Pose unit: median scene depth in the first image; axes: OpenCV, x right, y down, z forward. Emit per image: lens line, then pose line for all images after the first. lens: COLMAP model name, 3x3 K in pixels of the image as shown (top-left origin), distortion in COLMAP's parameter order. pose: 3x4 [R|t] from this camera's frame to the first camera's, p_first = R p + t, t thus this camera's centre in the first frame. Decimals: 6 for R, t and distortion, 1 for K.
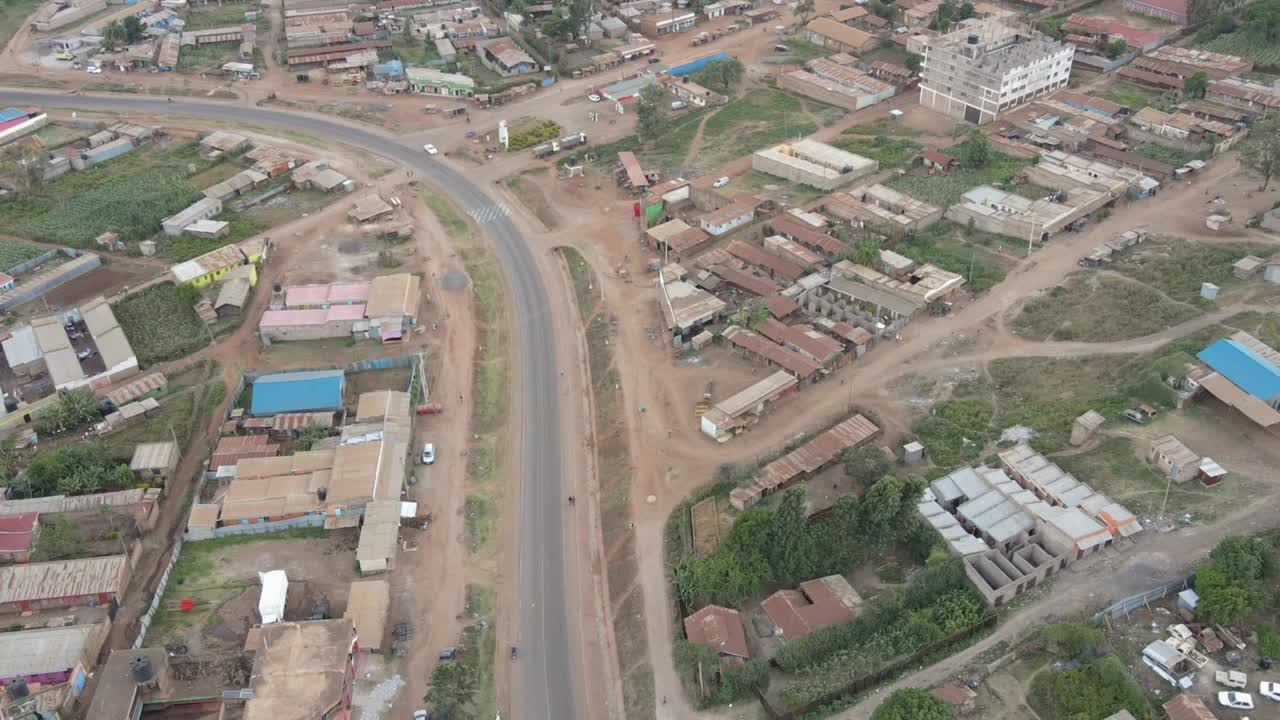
lens RADIAL K [[1105.6, 0, 640.0], [0, 1105.6, 360.0], [0, 0, 1]] dist [0.005216, 0.017884]
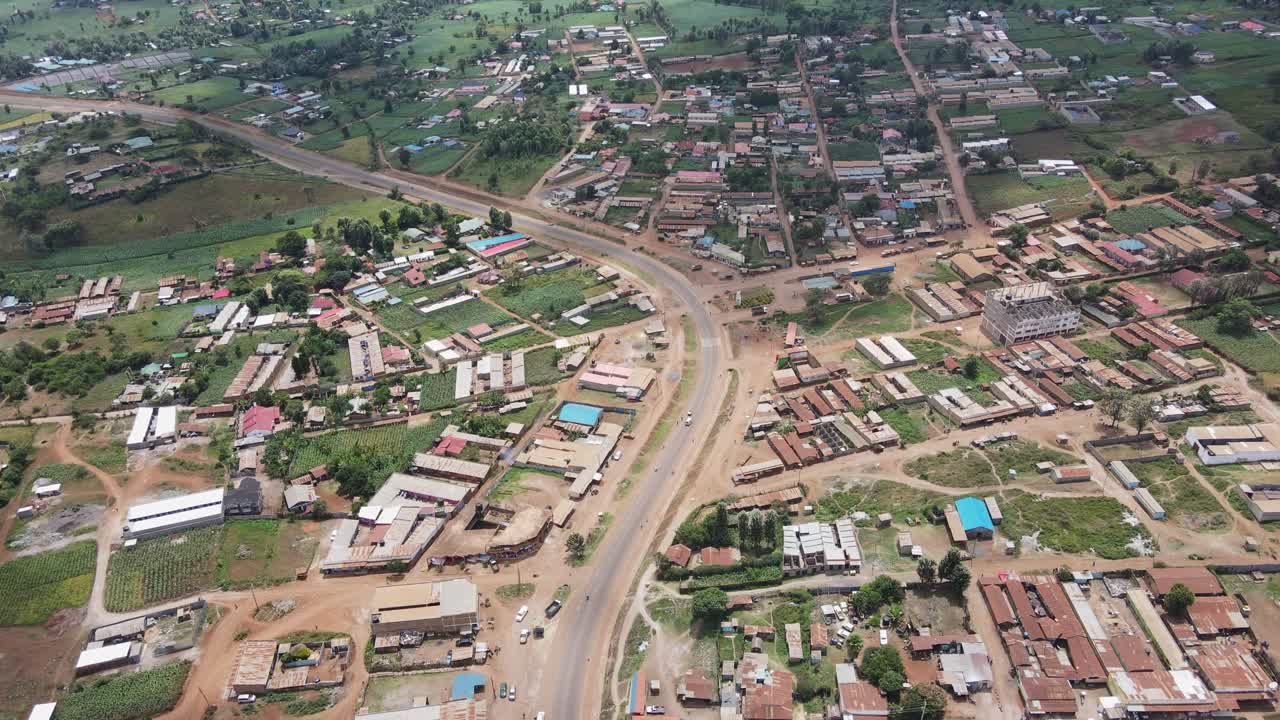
lens RADIAL K [[1105.6, 0, 640.0], [0, 1105.6, 360.0], [0, 0, 1]] dist [0.005216, 0.017884]
pose [[0.883102, 0.207563, -0.420772, 0.605670], [-0.215432, 0.976078, 0.029347, -0.144890], [0.416798, 0.064731, 0.906691, -0.819481]]
